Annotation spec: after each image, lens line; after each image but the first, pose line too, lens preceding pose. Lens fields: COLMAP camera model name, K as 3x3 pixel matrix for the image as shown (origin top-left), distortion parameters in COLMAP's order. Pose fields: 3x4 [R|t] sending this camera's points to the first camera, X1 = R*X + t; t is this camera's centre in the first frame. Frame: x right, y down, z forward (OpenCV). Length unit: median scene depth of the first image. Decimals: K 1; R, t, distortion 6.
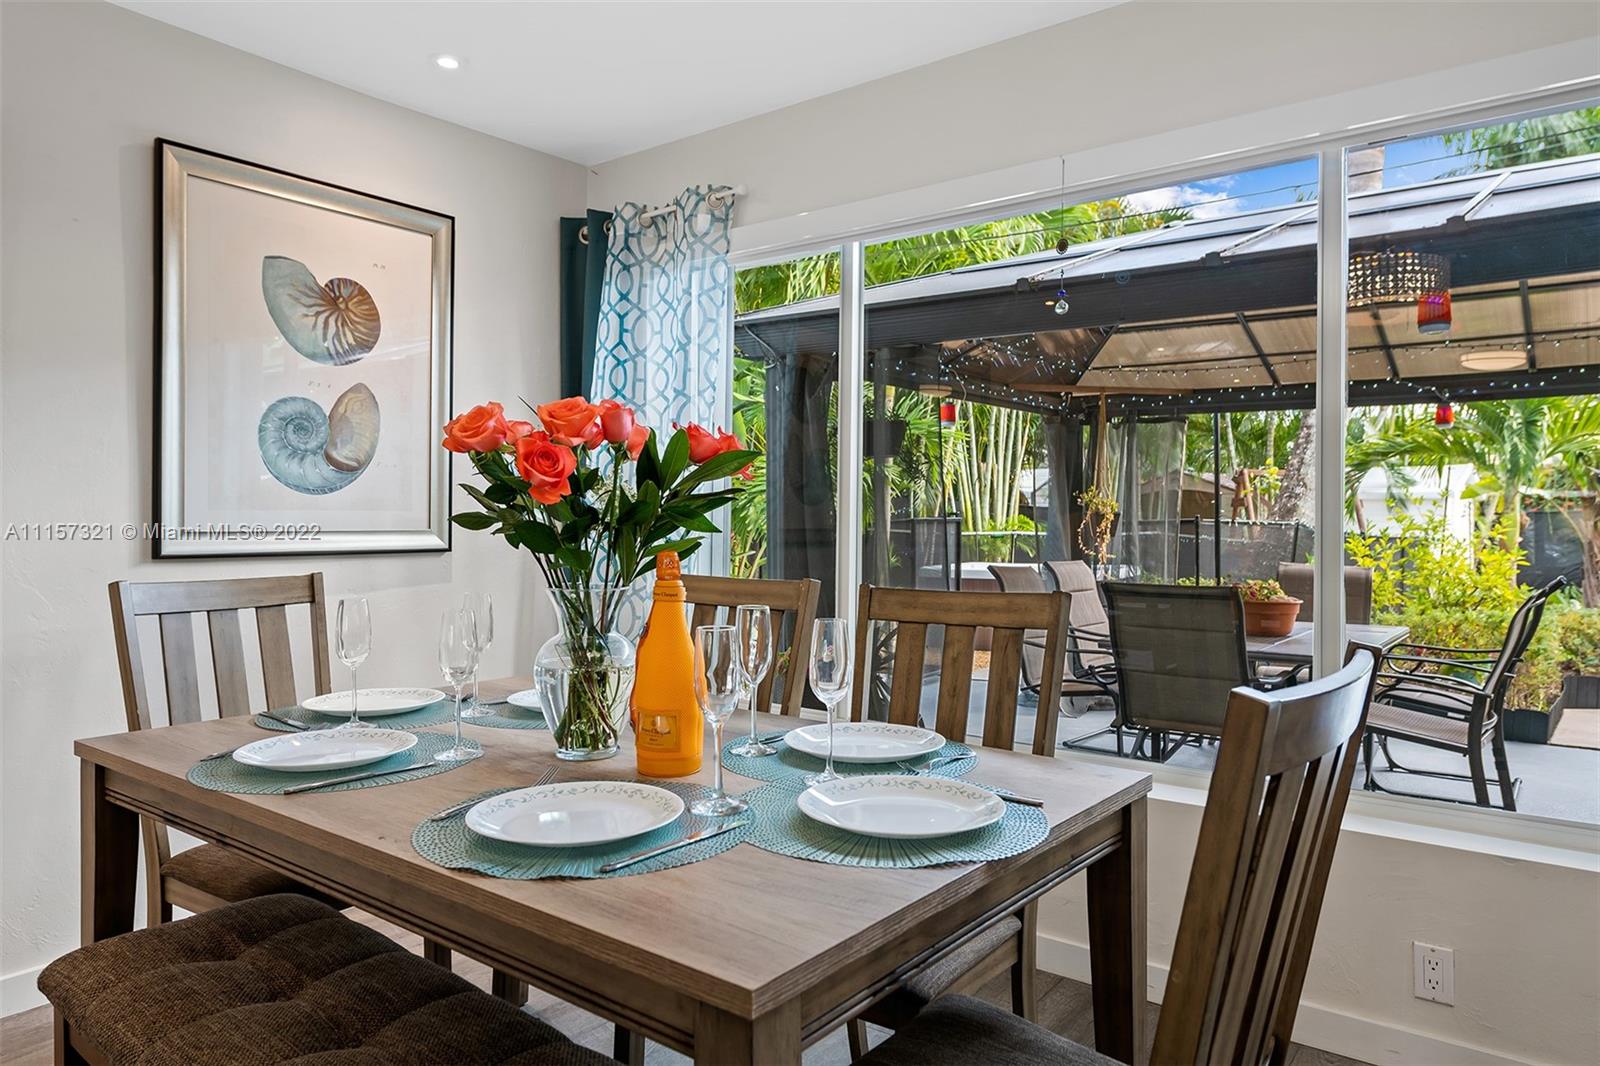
lens RADIAL K [[1057.3, 0, 800.0], [0, 1057.3, 533.0], [0, 0, 1]] dist [0.012477, -0.002861]
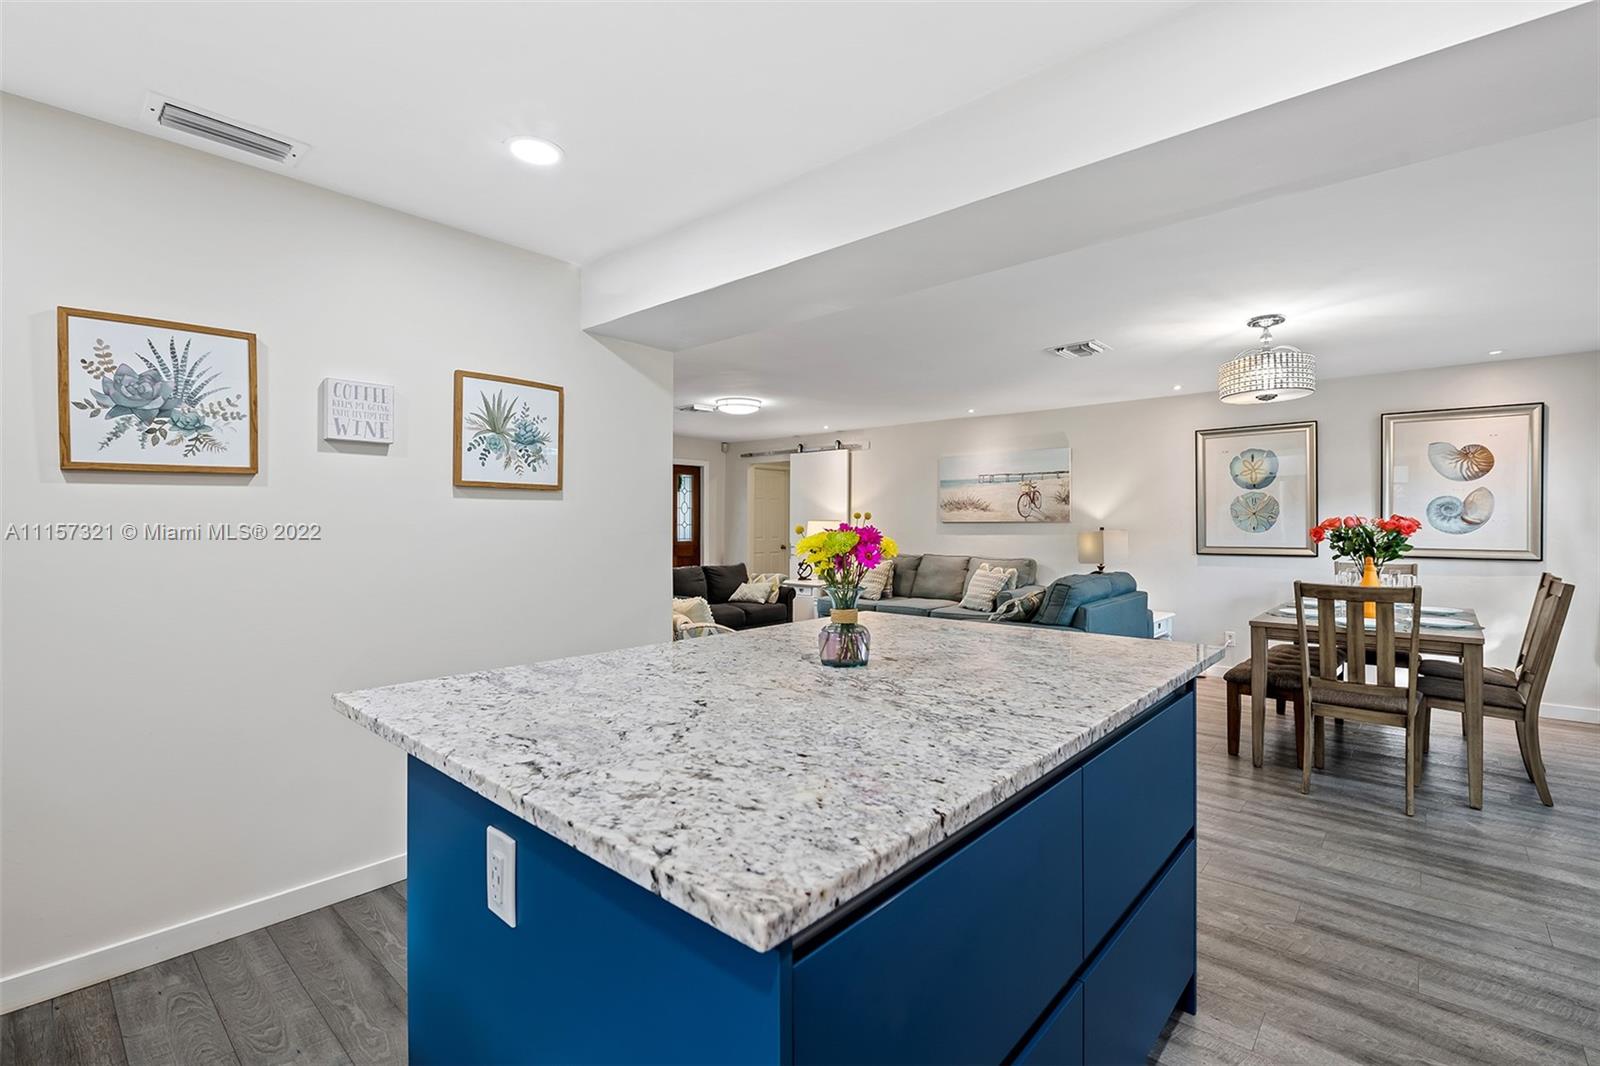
lens RADIAL K [[702.6, 0, 800.0], [0, 702.6, 533.0], [0, 0, 1]] dist [0.000079, -0.000032]
pose [[-0.065622, 0.011719, -0.997776, 1.225543], [-0.016897, 0.999775, 0.012854, -0.033470], [0.997701, 0.017703, -0.065410, -0.399152]]
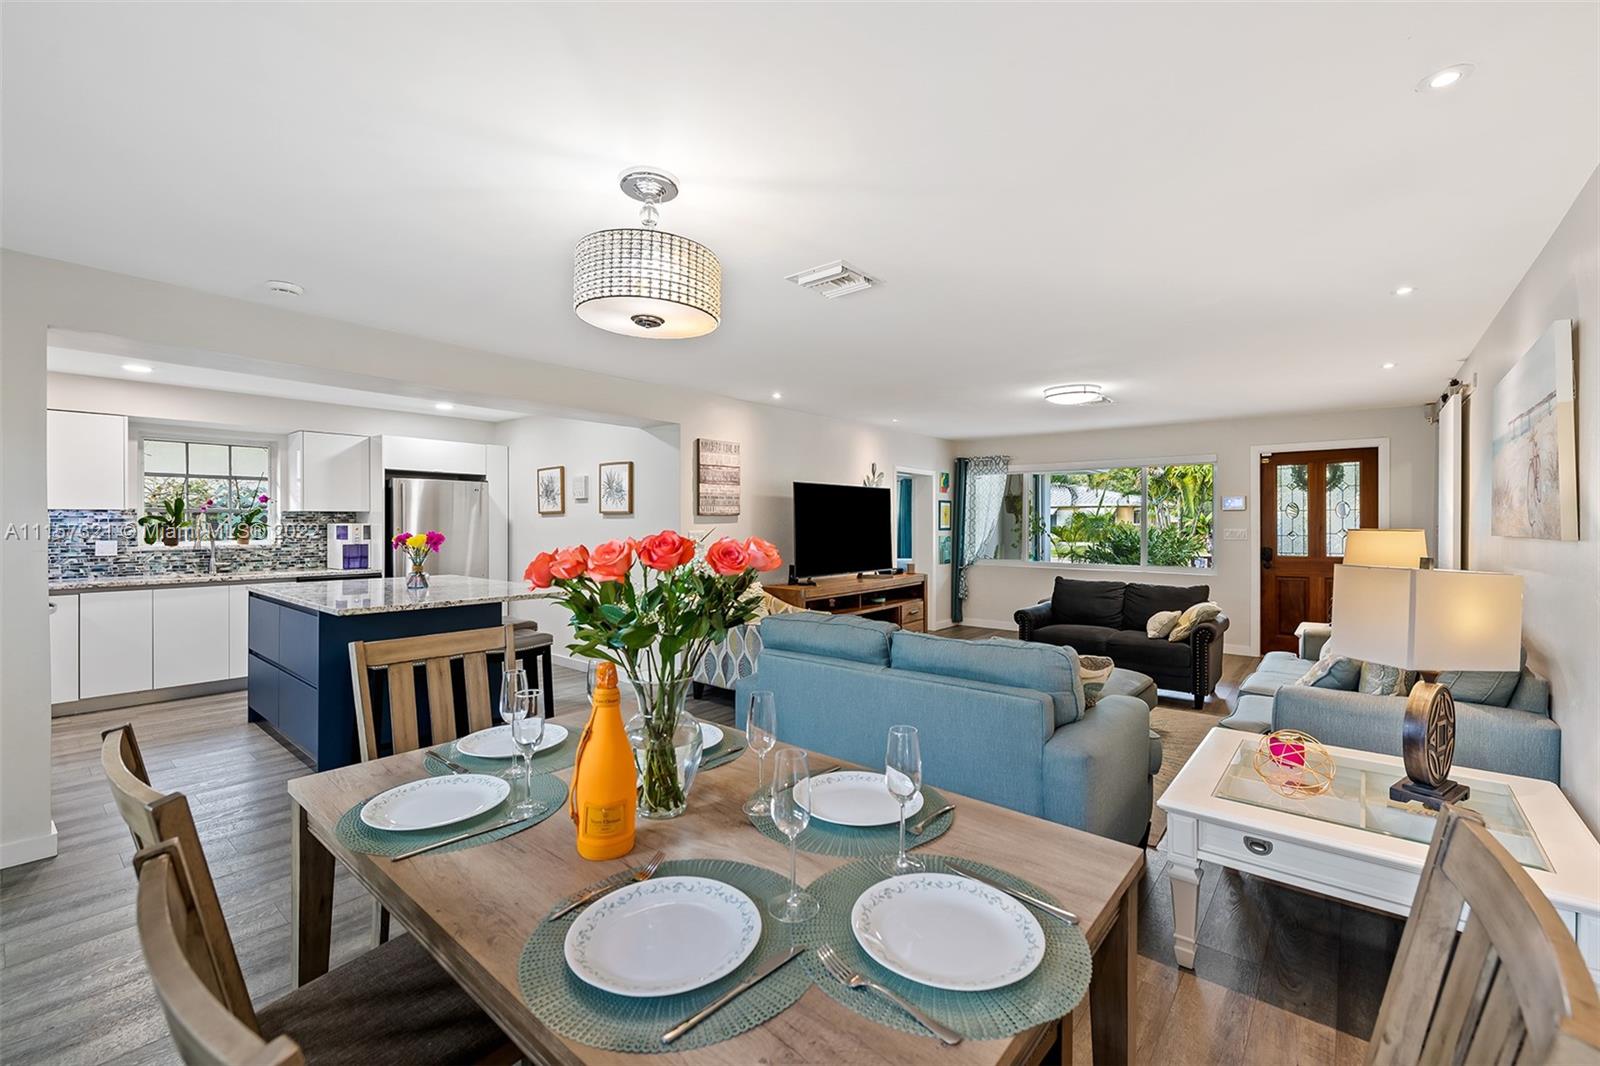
lens RADIAL K [[671.1, 0, 804.8], [0, 671.1, 523.1], [0, 0, 1]] dist [-0.000702, -0.000508]
pose [[-0.999449, -0.005756, 0.032697, -0.211963], [-0.005253, 0.999867, 0.015456, -0.077982], [-0.032781, 0.015276, -0.999346, 0.959982]]
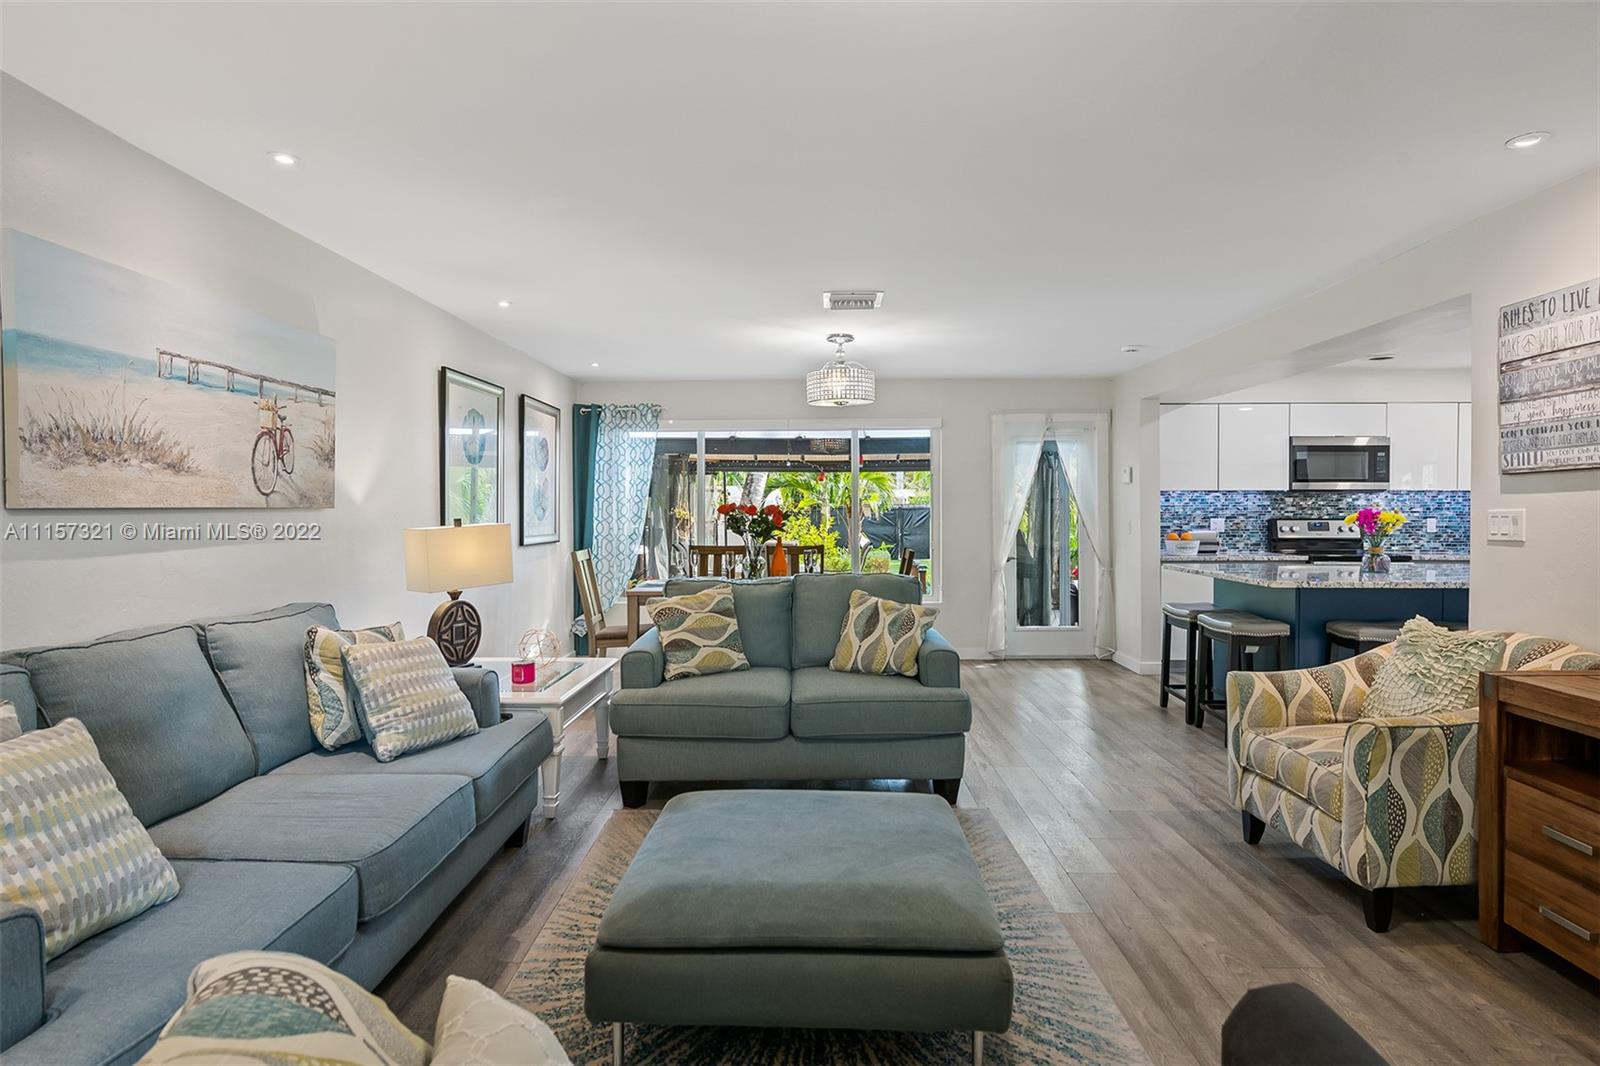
lens RADIAL K [[840.7, 0, 802.8], [0, 840.7, 523.8], [0, 0, 1]] dist [0.011922, -0.001053]
pose [[0.802502, -0.014431, 0.596476, -1.127757], [0.013868, 0.999889, 0.005533, -0.029657], [-0.596489, 0.003832, 0.802612, -1.014907]]
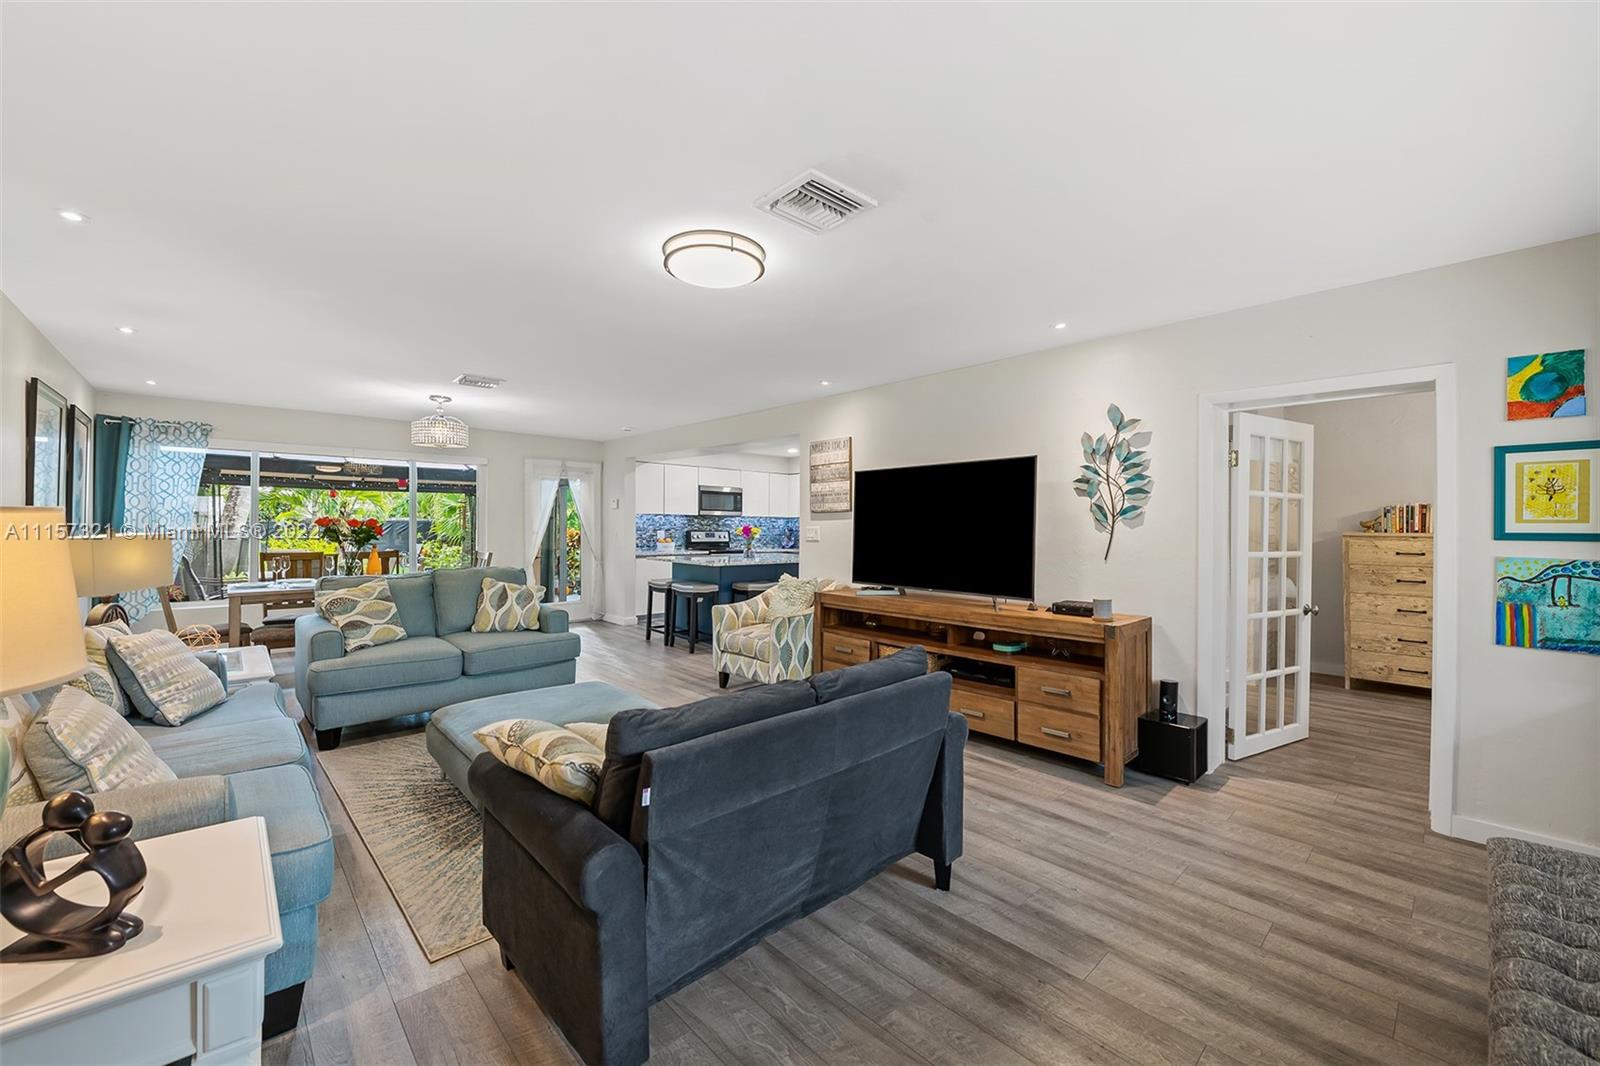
lens RADIAL K [[632.1, 0, 800.0], [0, 632.1, 533.0], [0, 0, 1]] dist [-0.000641, -0.000117]
pose [[0.168555, -0.012648, 0.985611, -1.618517], [0.007719, 0.999904, 0.011511, -0.033472], [-0.985662, 0.005667, 0.168636, -0.973027]]
